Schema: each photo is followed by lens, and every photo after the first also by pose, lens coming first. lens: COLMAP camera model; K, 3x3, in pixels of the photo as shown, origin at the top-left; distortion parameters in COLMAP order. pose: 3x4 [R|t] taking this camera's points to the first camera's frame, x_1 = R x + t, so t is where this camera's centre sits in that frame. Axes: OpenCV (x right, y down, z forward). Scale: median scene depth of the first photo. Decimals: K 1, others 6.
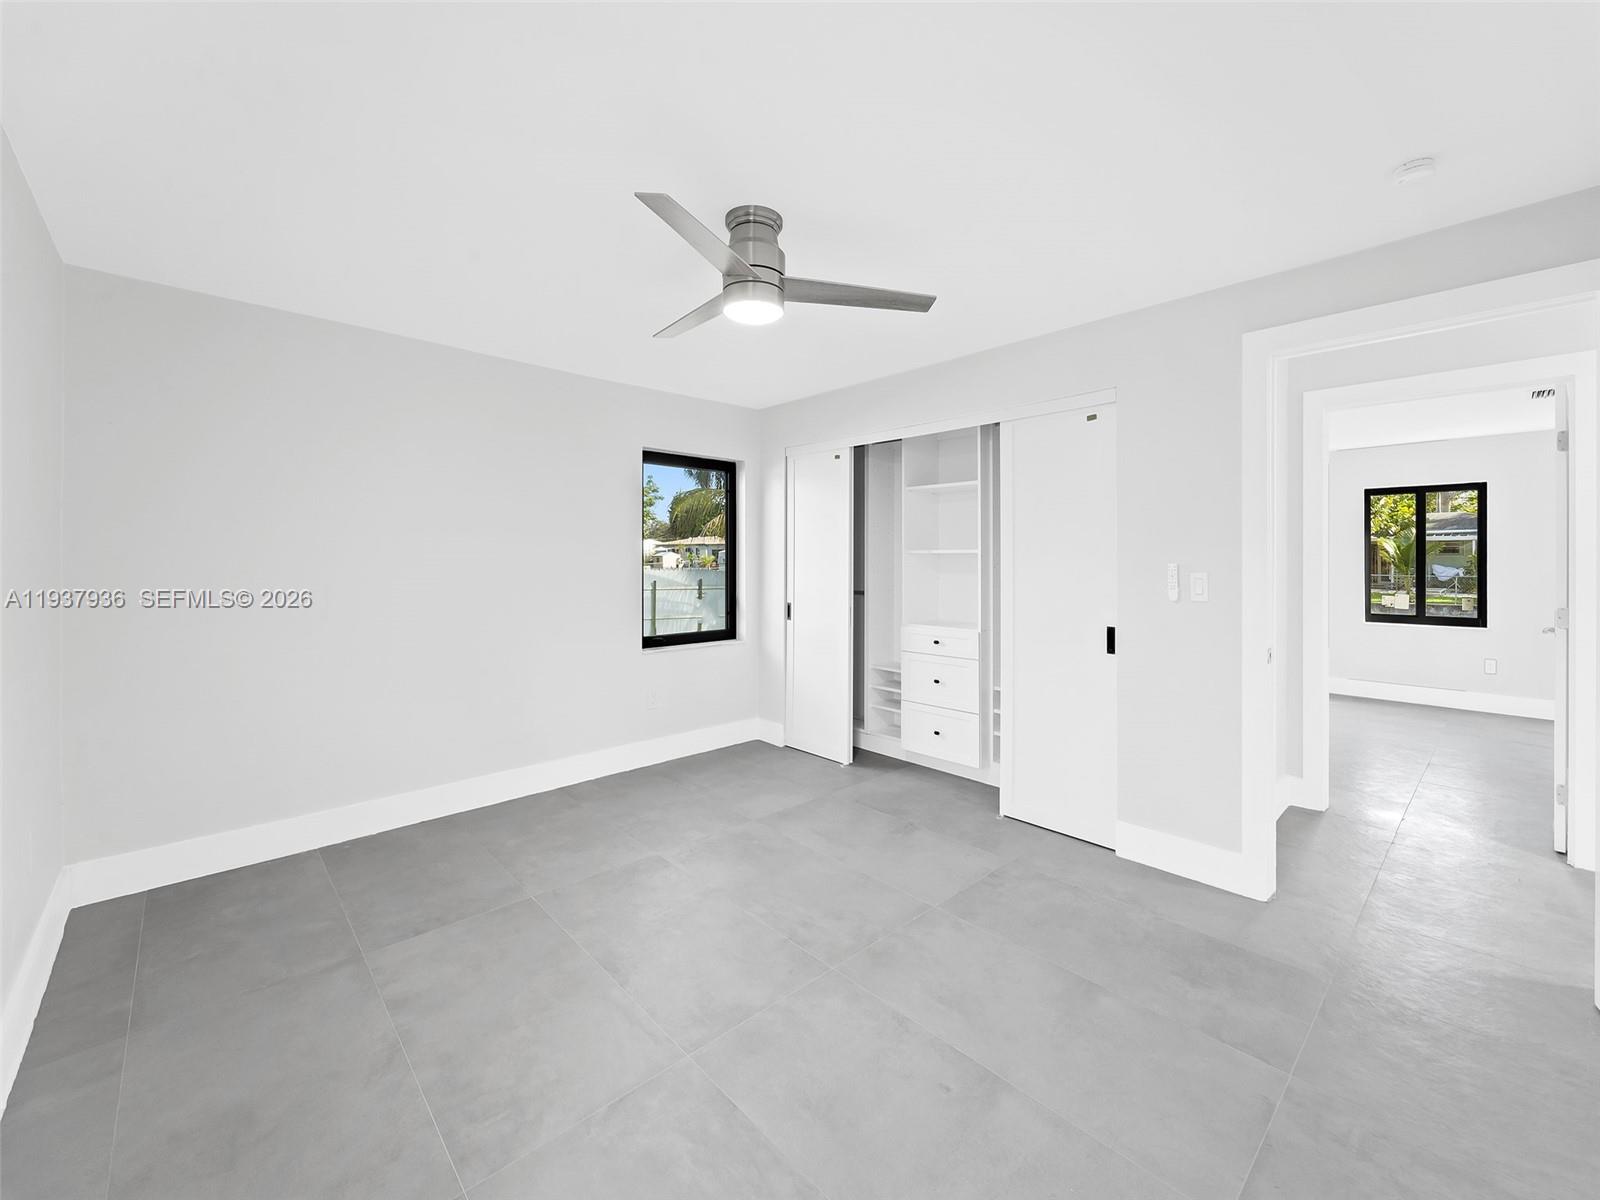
lens RADIAL K [[650.9, 0, 799.9], [0, 650.9, 556.0], [0, 0, 1]] dist [0.000370, -0.000028]
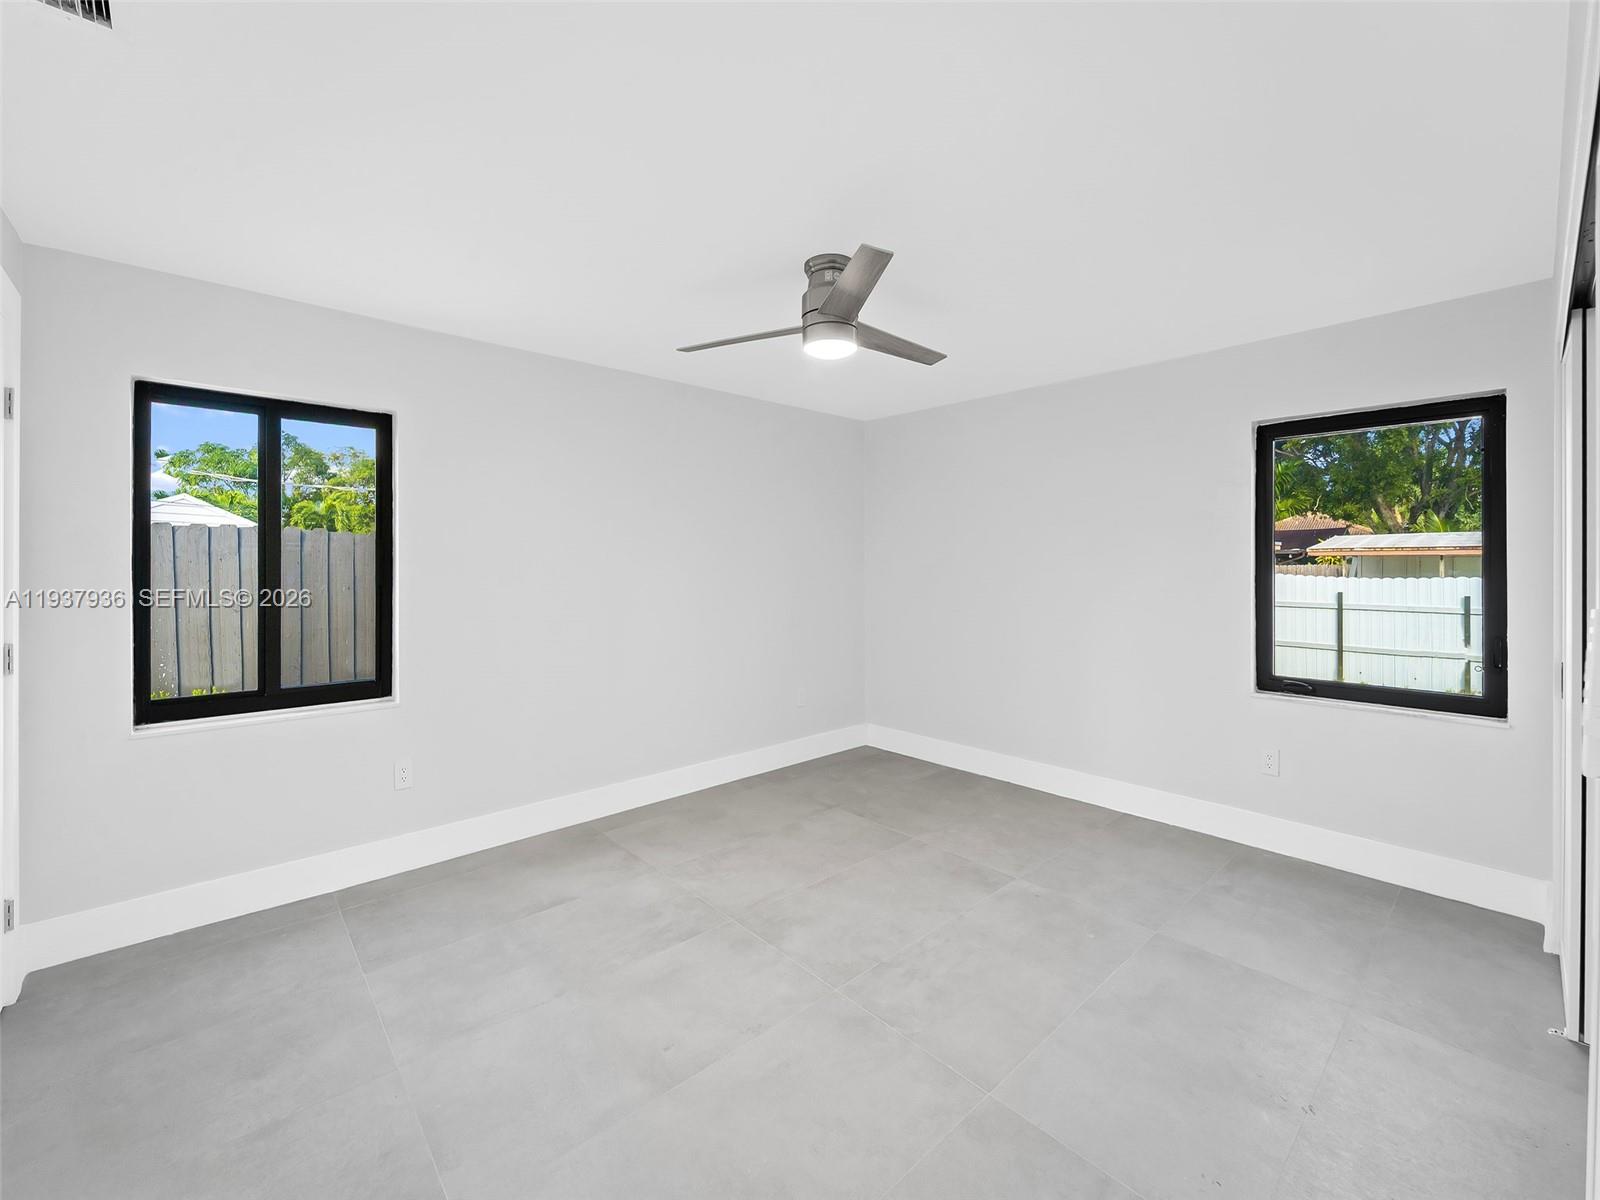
lens RADIAL K [[653.8, 0, 791.8], [0, 653.8, 574.9], [0, 0, 1]] dist [0.000331, -0.000010]
pose [[-0.025065, 0.006626, -0.999664, 0.992649], [0.006768, 0.999956, 0.006458, 0.007454], [0.999663, -0.006604, -0.025109, 0.933951]]
